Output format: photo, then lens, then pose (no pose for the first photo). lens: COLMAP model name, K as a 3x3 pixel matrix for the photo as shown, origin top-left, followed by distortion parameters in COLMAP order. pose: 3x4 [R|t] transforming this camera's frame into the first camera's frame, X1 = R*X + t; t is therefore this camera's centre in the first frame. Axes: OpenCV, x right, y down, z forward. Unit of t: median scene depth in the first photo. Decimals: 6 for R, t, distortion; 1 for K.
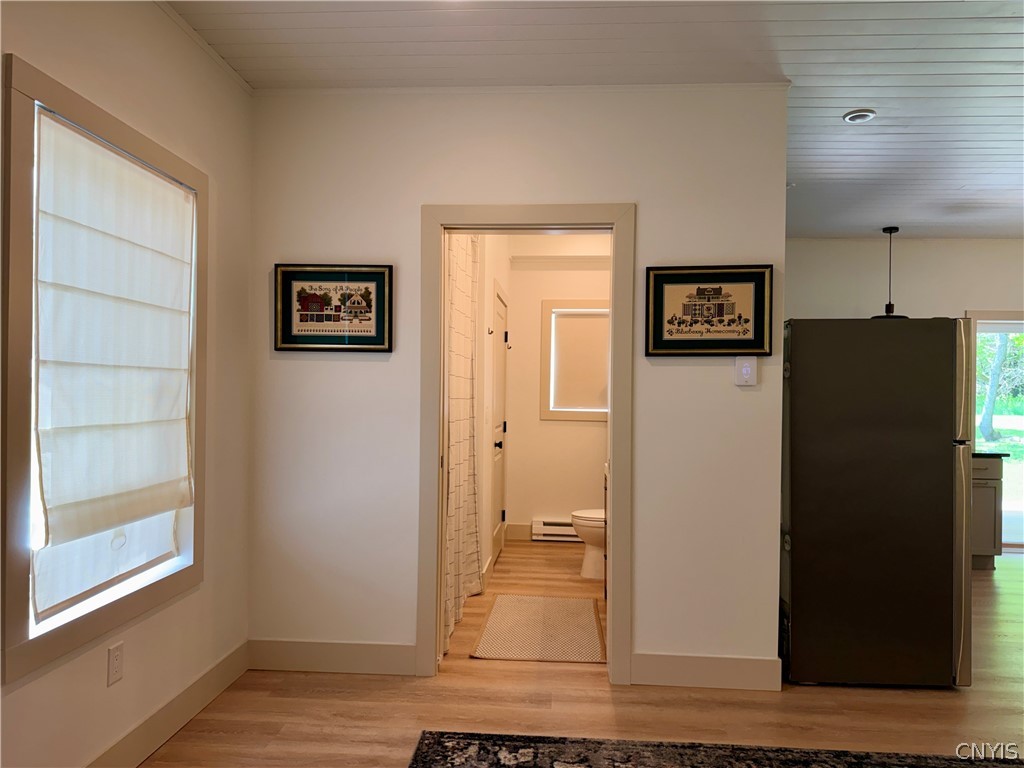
lens RADIAL K [[718.4, 0, 513.7], [0, 718.4, 389.5], [0, 0, 1]] dist [0.064465, -0.079416]
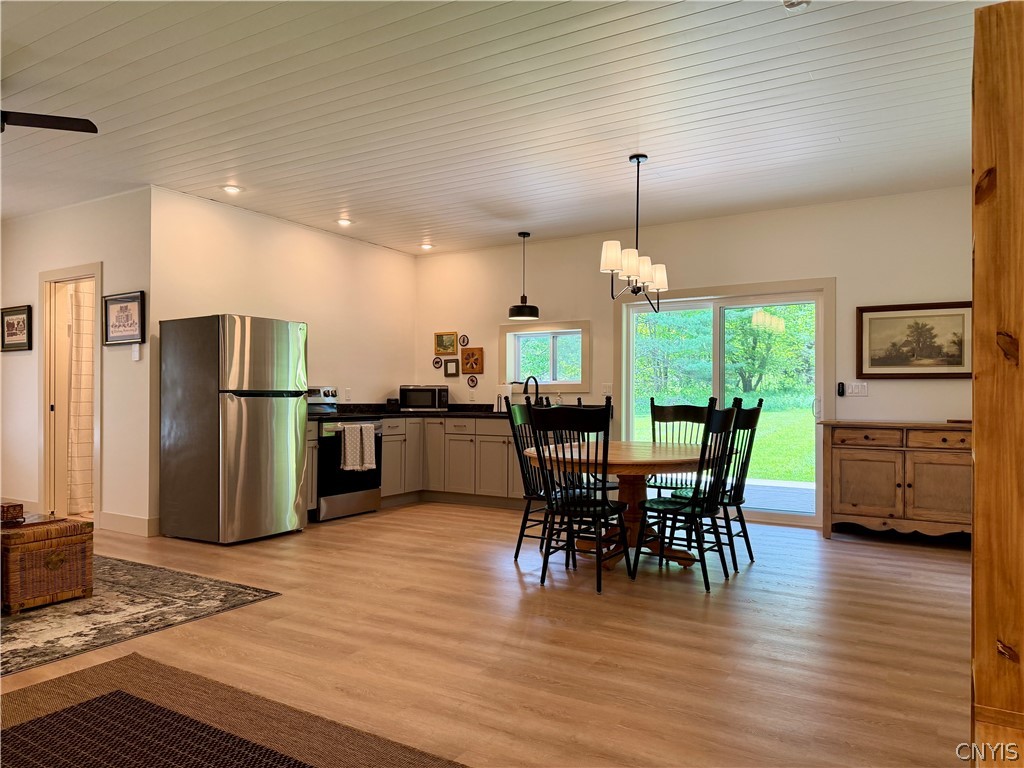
lens RADIAL K [[718.4, 0, 517.9], [0, 718.4, 392.6], [0, 0, 1]] dist [0.064465, -0.079416]
pose [[0.888305, -0.015318, -0.458999, 1.894405], [0.013868, 0.999883, -0.006529, 0.092870], [0.459045, -0.000566, 0.888413, -0.126421]]
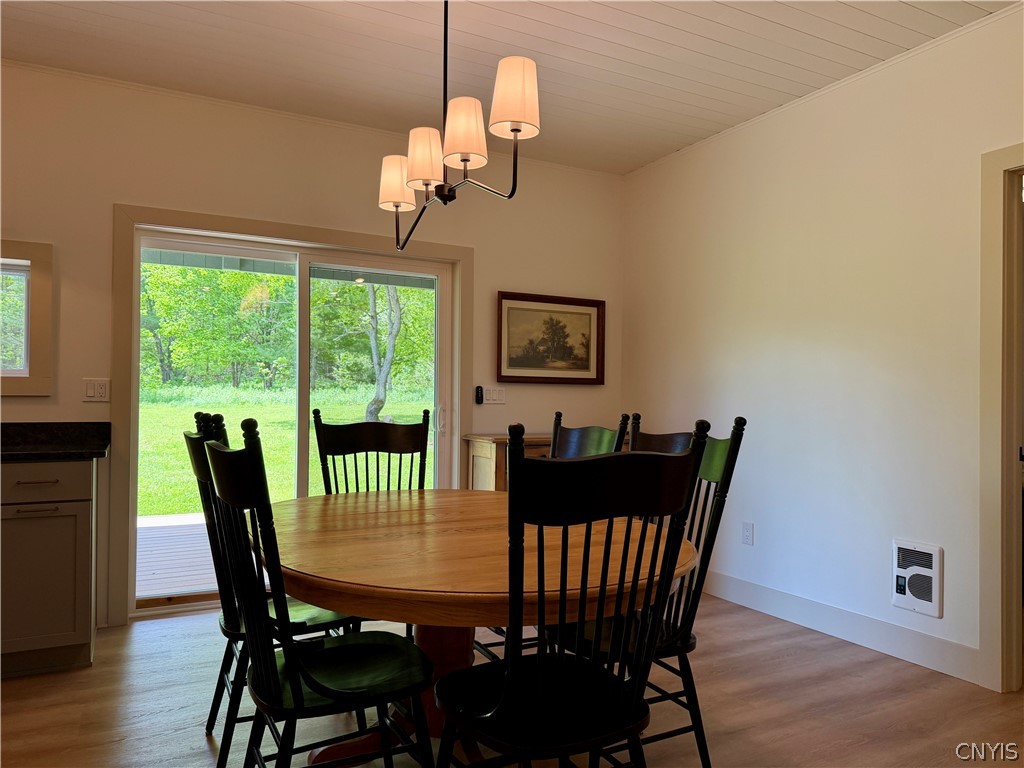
lens RADIAL K [[718.4, 0, 514.1], [0, 718.4, 386.5], [0, 0, 1]] dist [0.064465, -0.079416]
pose [[0.847441, -0.000007, 0.530889, 1.104058], [0.000698, 0.999999, -0.001101, 0.068722], [-0.530889, 0.001304, 0.847440, 0.650384]]
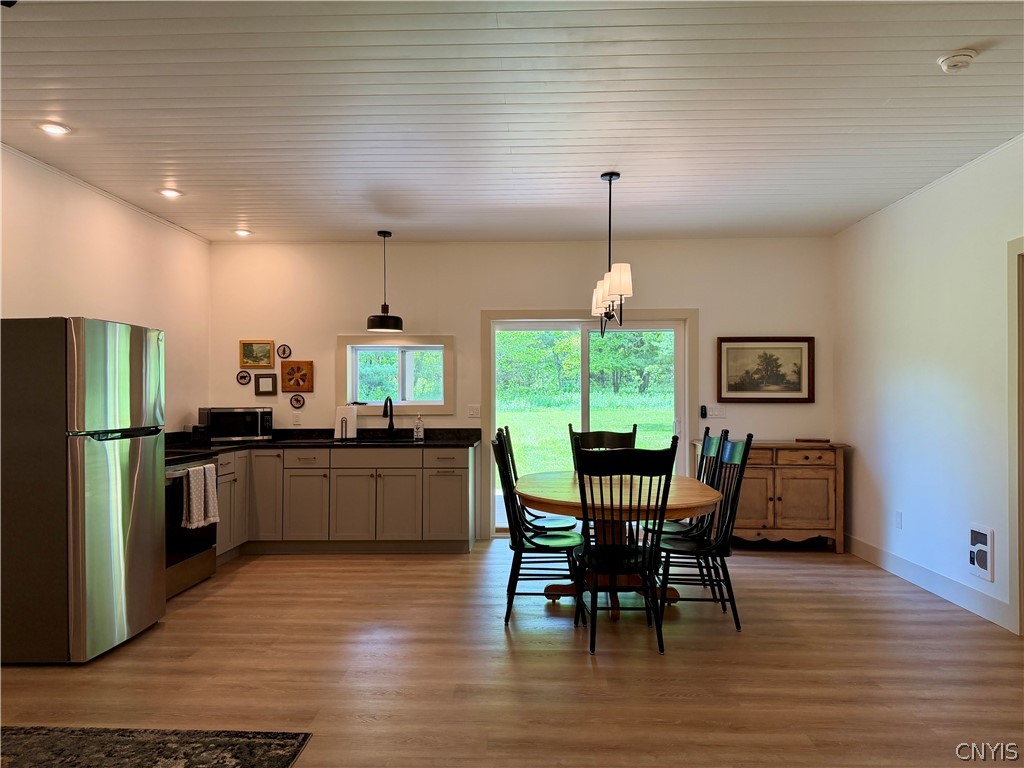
lens RADIAL K [[718.4, 0, 513.8], [0, 718.4, 390.5], [0, 0, 1]] dist [0.064465, -0.079416]
pose [[0.999306, -0.016355, 0.033461, 1.195587], [0.016404, 0.999865, -0.001207, 0.019989], [-0.033436, 0.001755, 0.999439, -0.088413]]
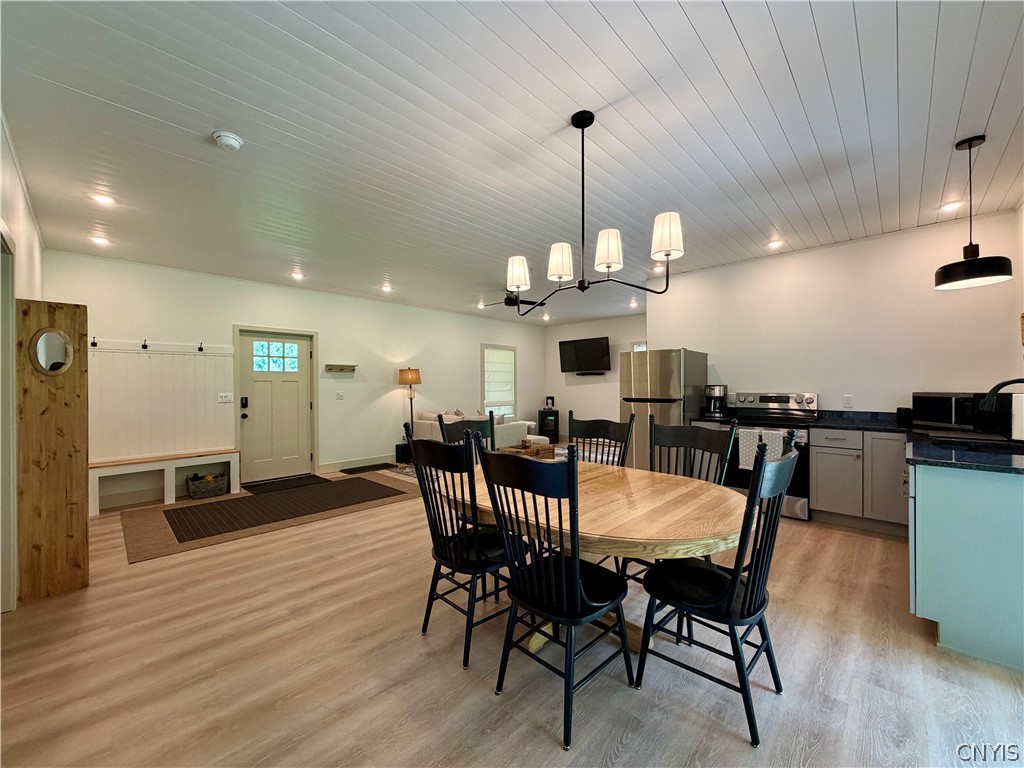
lens RADIAL K [[410.3, 0, 503.9], [0, 410.3, 384.2], [0, 0, 1]] dist [-0.000585, 0.001362]
pose [[-0.656229, -0.017766, -0.754353, 2.018627], [-0.002036, 0.999761, -0.021774, 0.053715], [0.754559, -0.012752, -0.656108, 1.643169]]
